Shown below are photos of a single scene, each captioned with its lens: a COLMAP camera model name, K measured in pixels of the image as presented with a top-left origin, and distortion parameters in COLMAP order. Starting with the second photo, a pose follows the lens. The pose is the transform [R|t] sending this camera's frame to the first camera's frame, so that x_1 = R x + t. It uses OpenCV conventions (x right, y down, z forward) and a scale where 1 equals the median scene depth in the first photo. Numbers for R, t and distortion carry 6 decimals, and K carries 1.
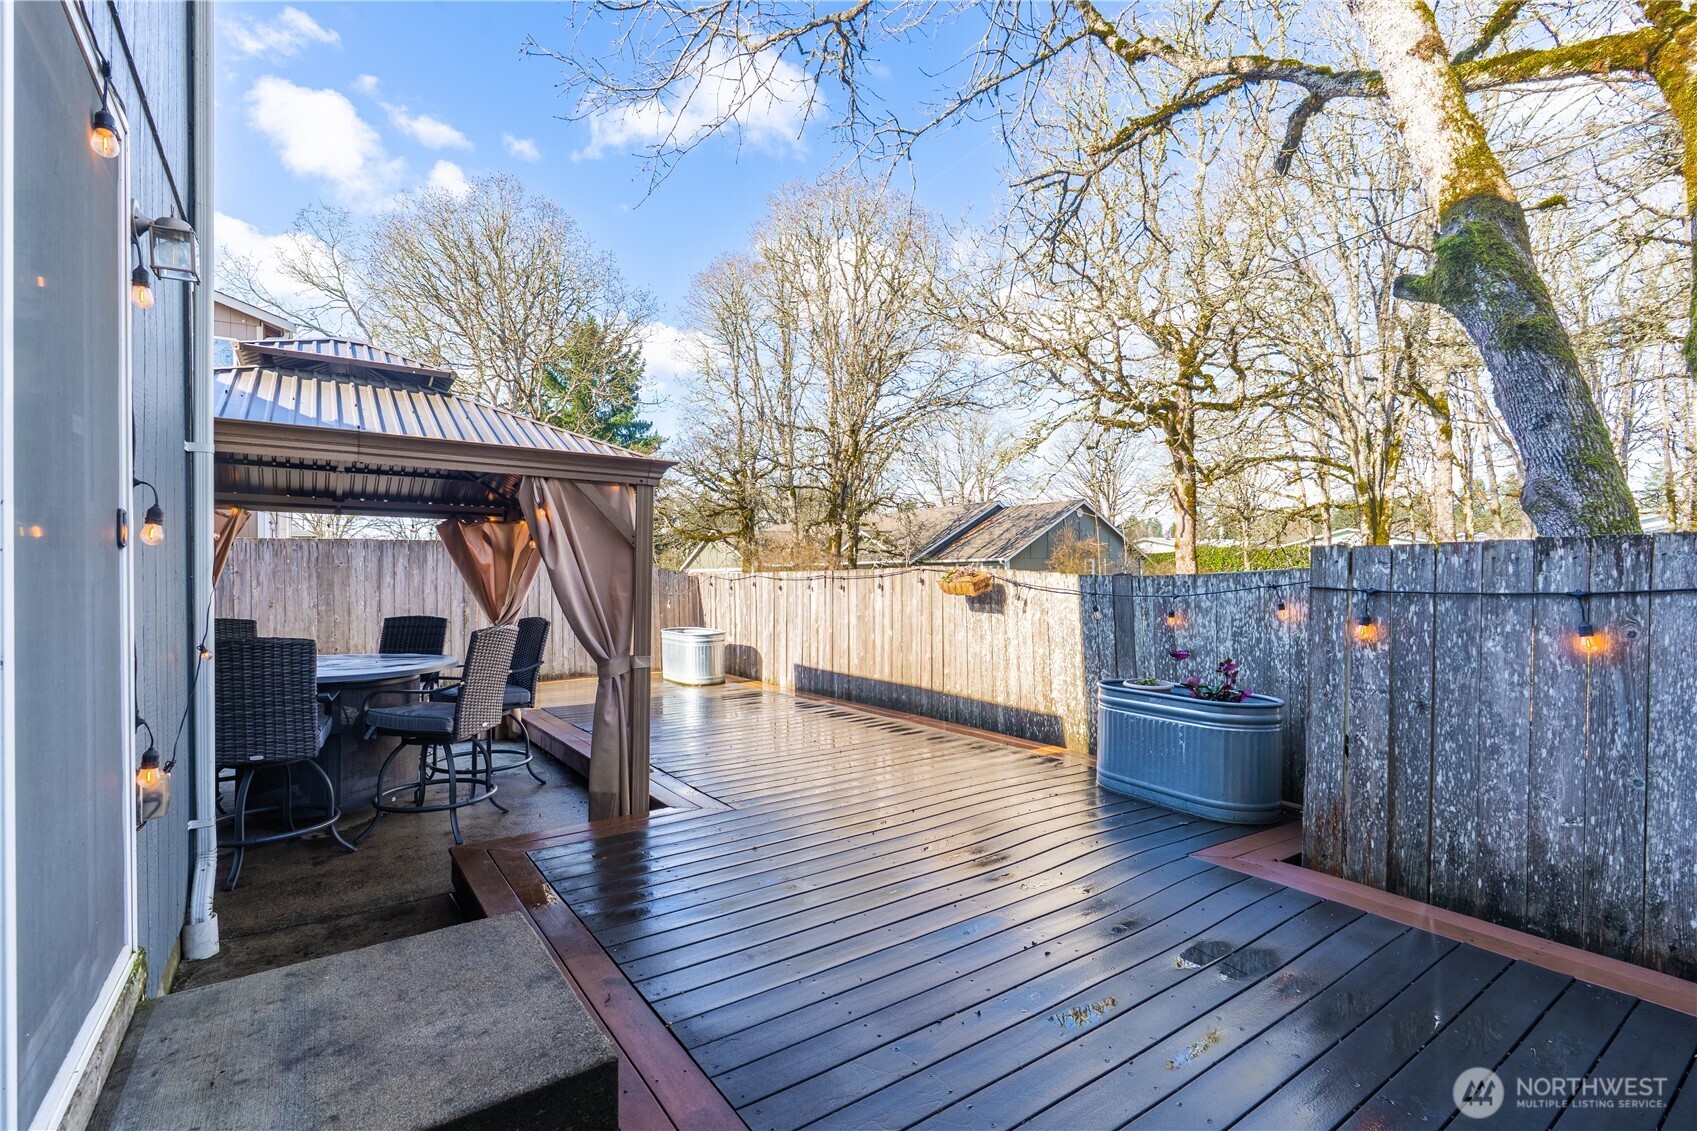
lens RADIAL K [[771.4, 0, 848.5], [0, 771.4, 565.5], [0, 0, 1]] dist [-0.008661, 0.000355]
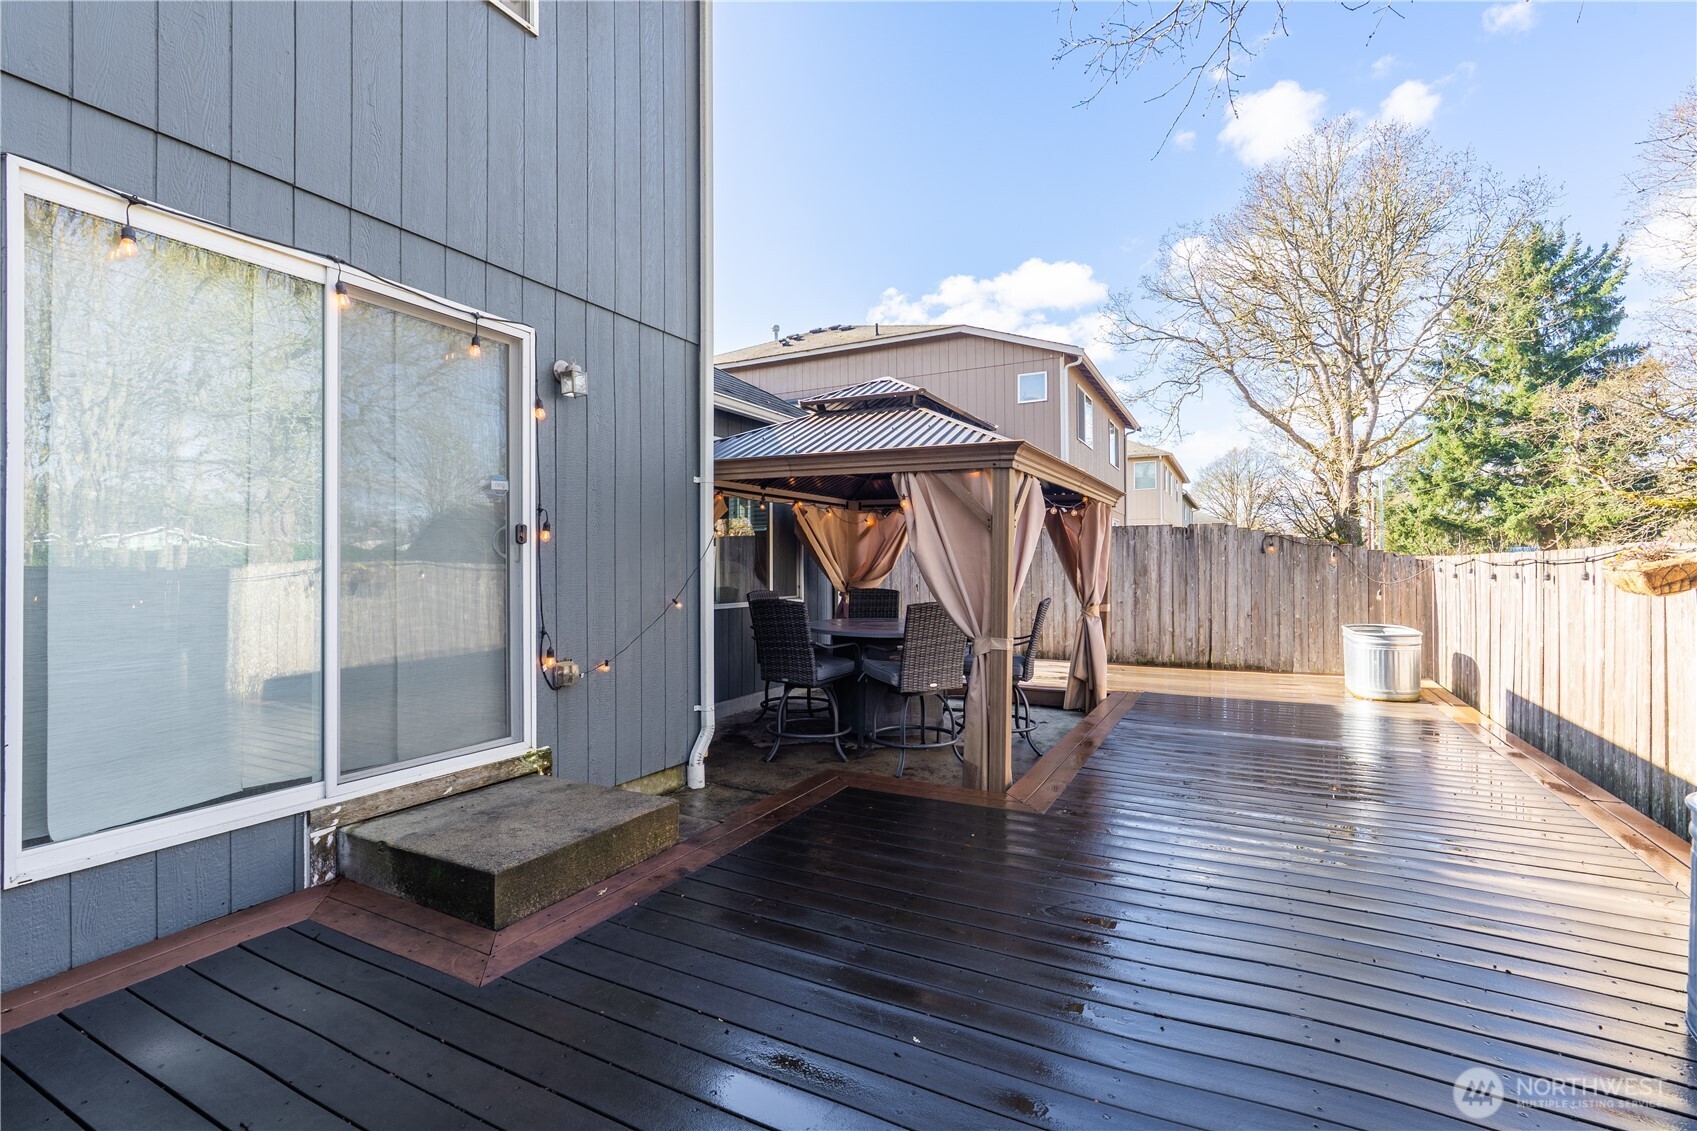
lens RADIAL K [[771.4, 0, 848.5], [0, 771.4, 565.5], [0, 0, 1]] dist [-0.008661, 0.000355]
pose [[0.454709, 0.008833, -0.890596, 0.558796], [0.009978, 0.999838, 0.015011, 0.005653], [0.890584, -0.015712, 0.454547, 0.383553]]
